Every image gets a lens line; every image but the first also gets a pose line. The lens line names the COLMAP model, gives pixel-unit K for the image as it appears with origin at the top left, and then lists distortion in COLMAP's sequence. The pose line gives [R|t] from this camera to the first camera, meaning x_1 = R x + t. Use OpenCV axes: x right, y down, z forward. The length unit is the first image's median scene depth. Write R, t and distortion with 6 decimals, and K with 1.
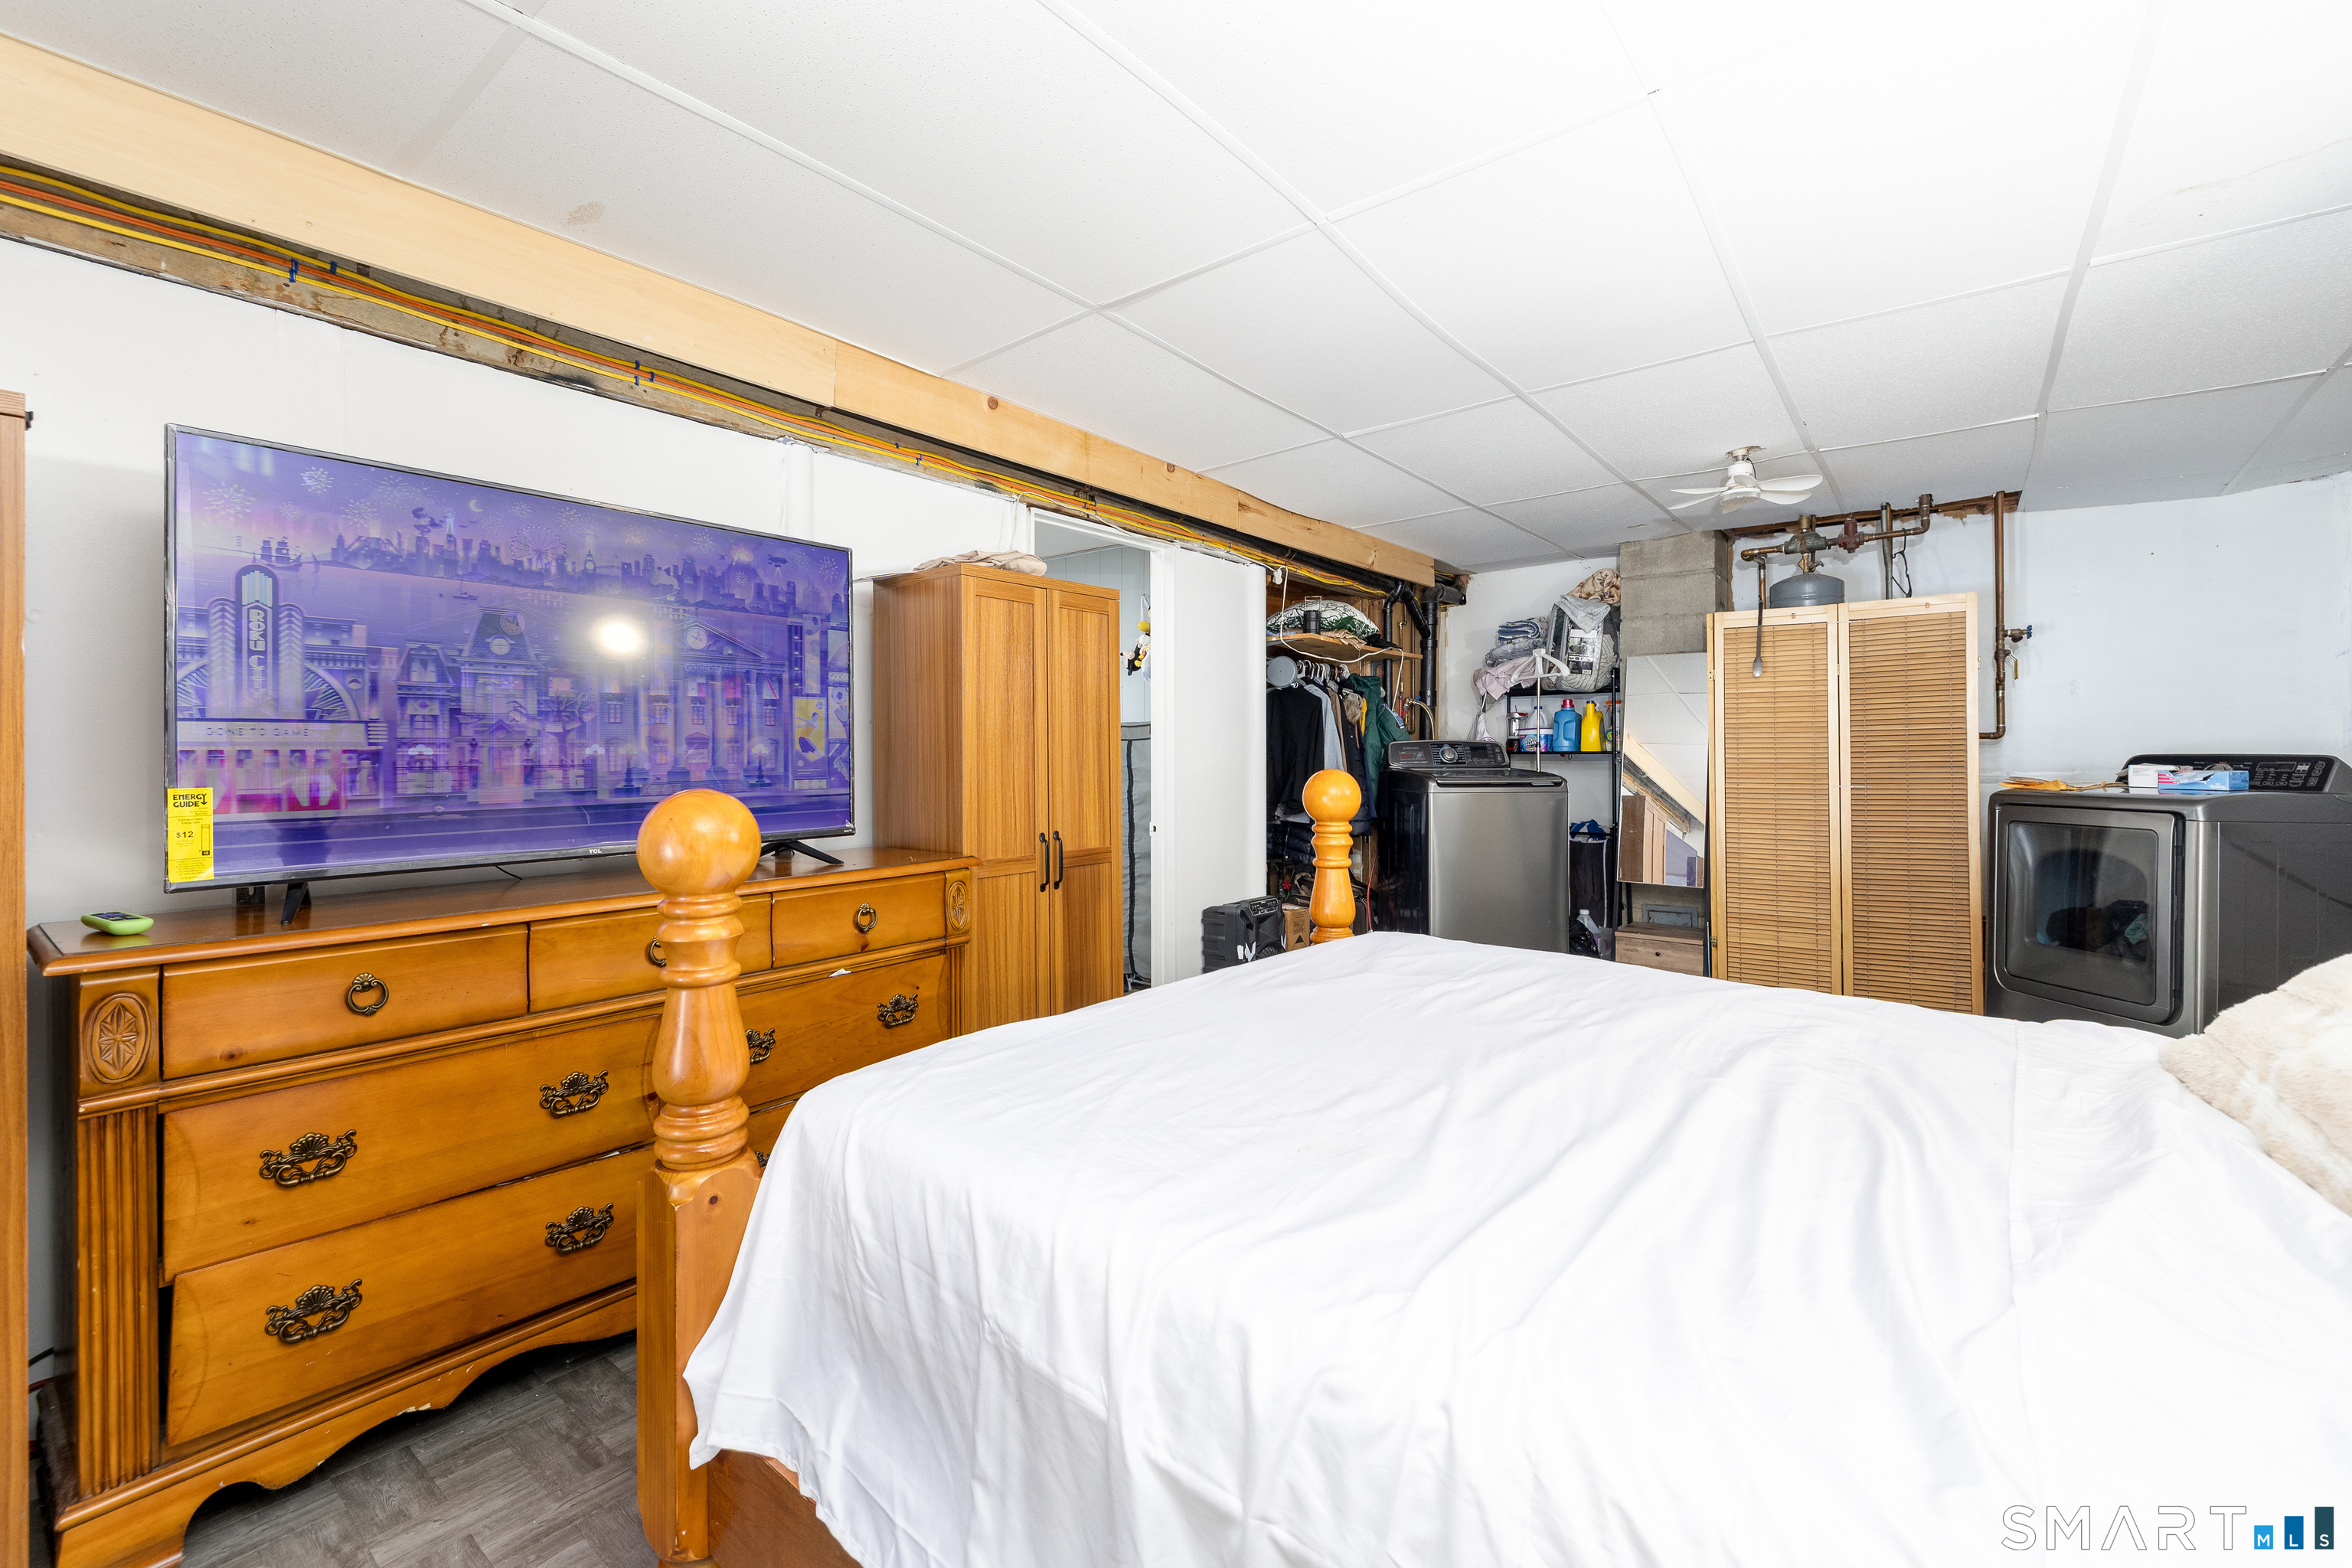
lens RADIAL K [[1008.9, 0, 1178.5], [0, 1008.9, 750.4], [0, 0, 1]] dist [-0.002431, -0.000193]
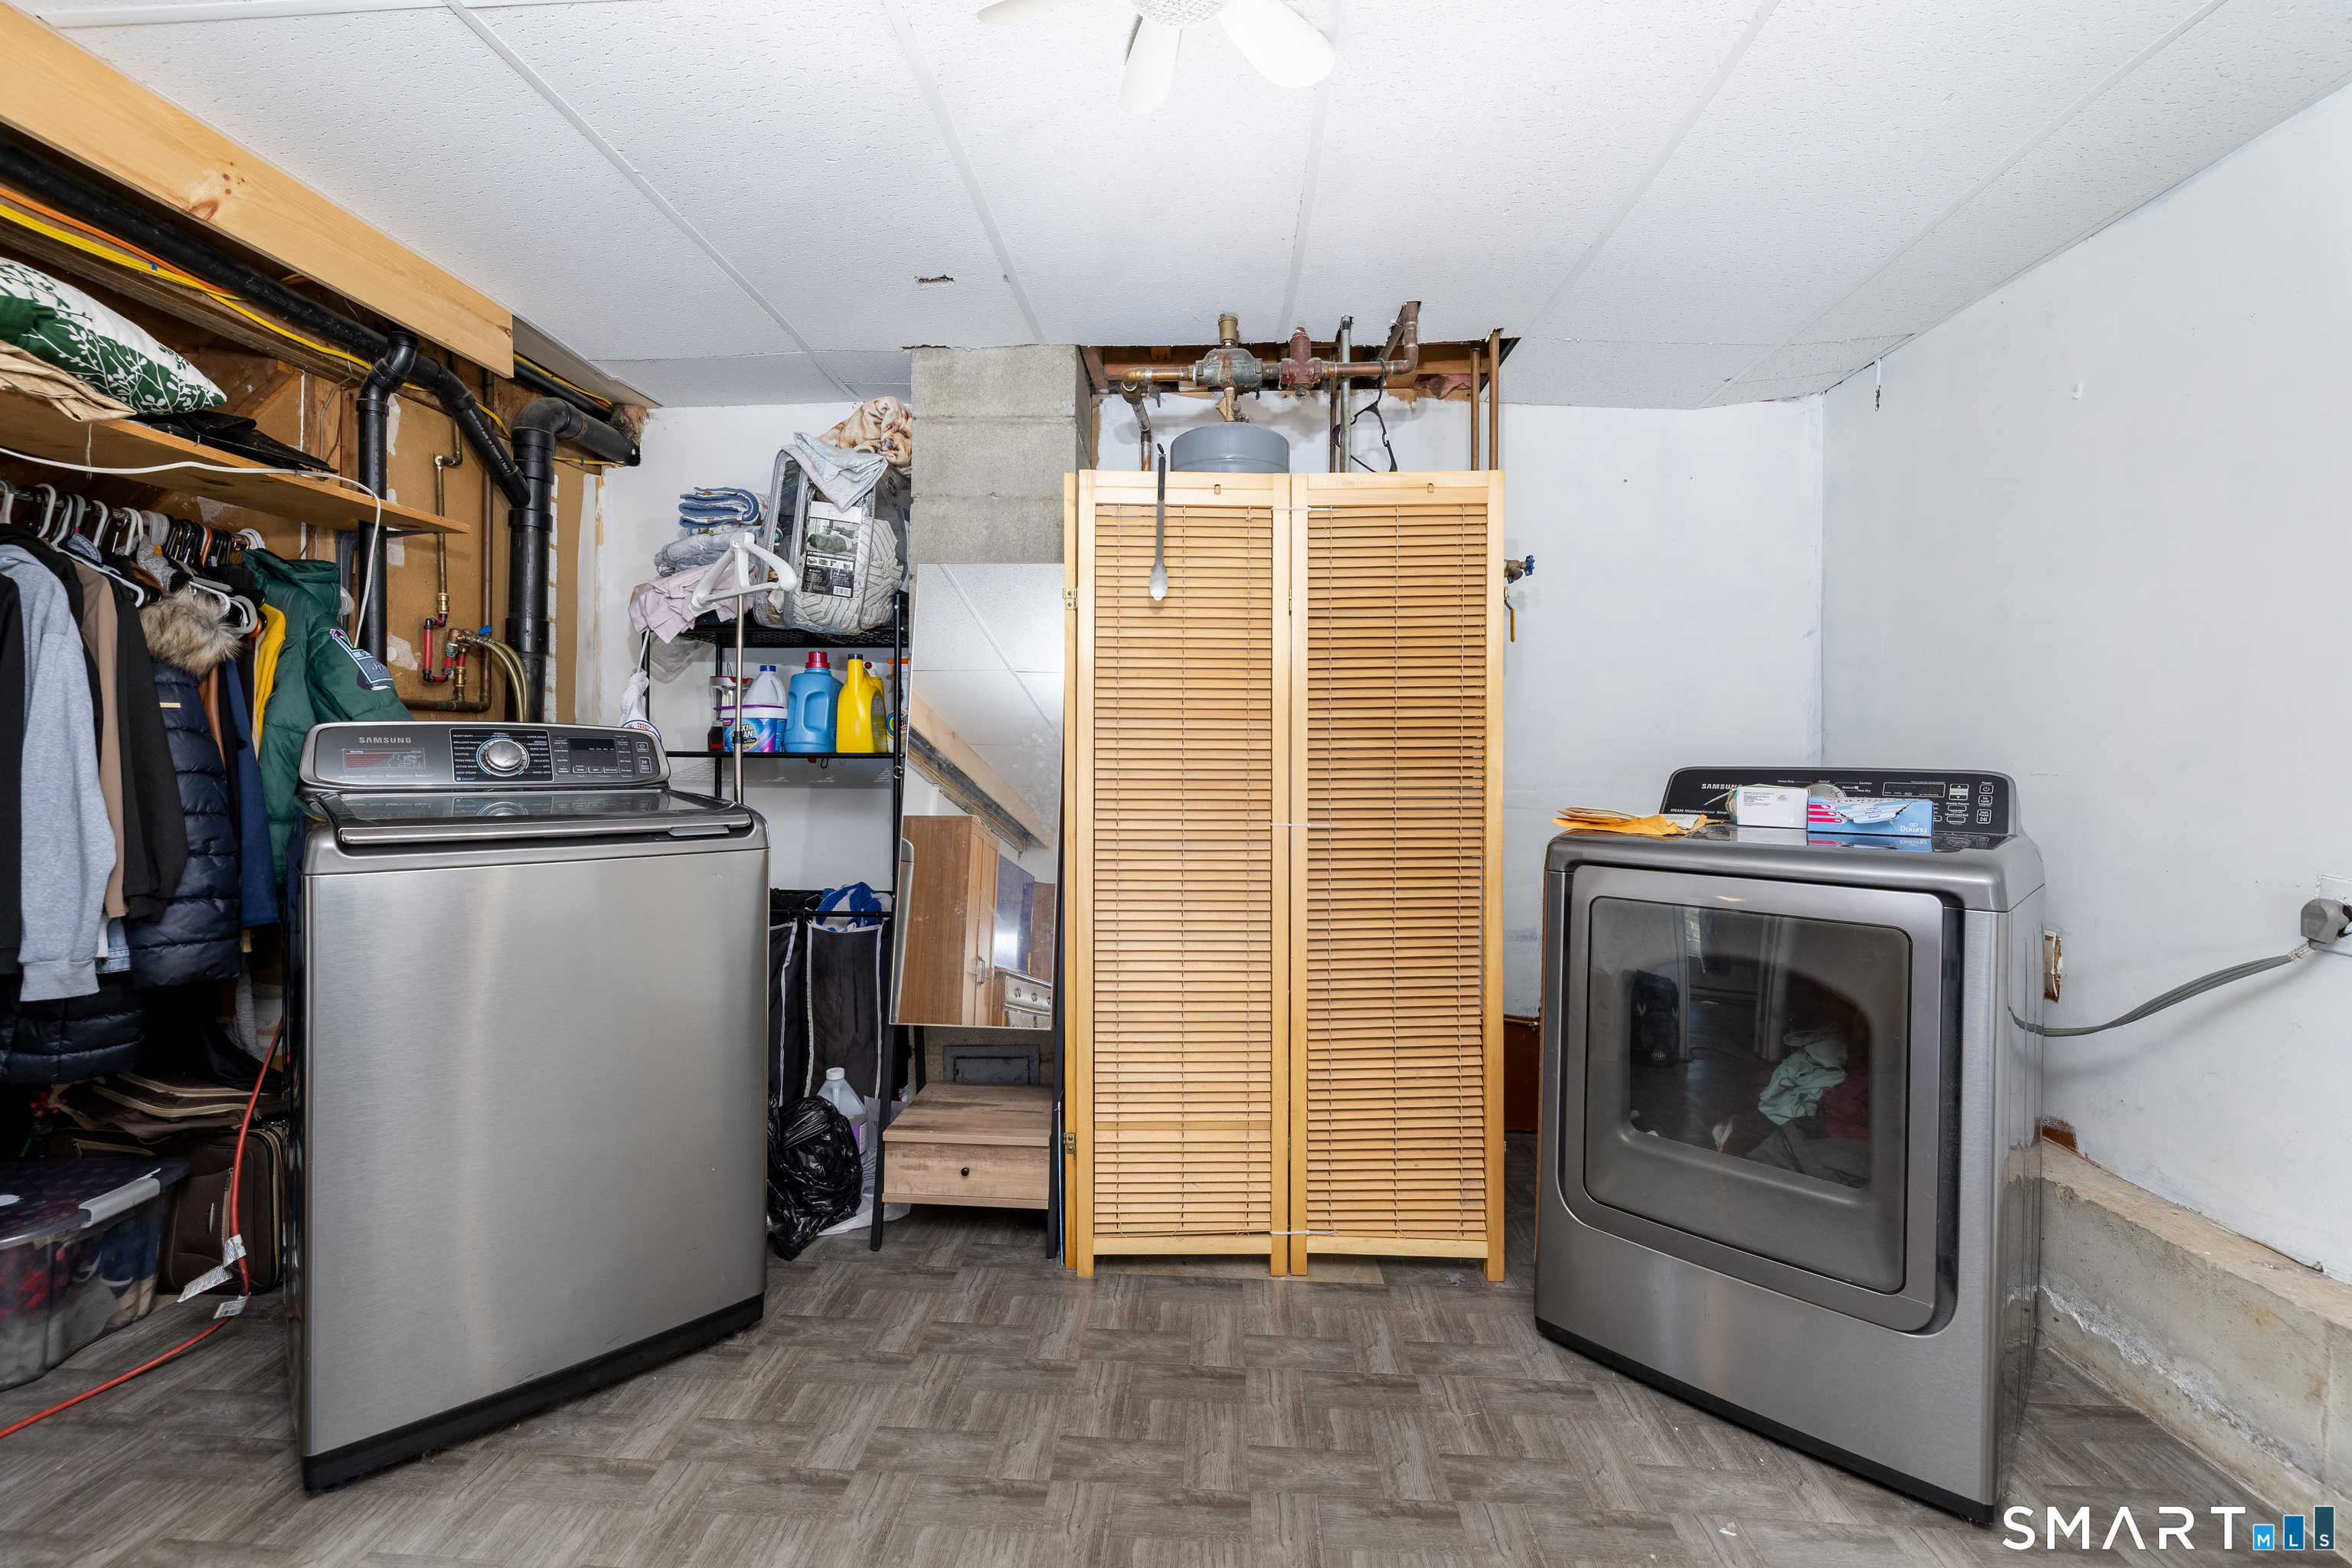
lens RADIAL K [[1008.9, 0, 1178.5], [0, 1008.9, 750.4], [0, 0, 1]] dist [-0.002431, -0.000193]
pose [[0.815709, 0.011115, 0.578356, 0.253483], [-0.010617, 0.999935, -0.004243, -0.000027], [-0.578365, -0.002679, 0.815774, 0.500917]]
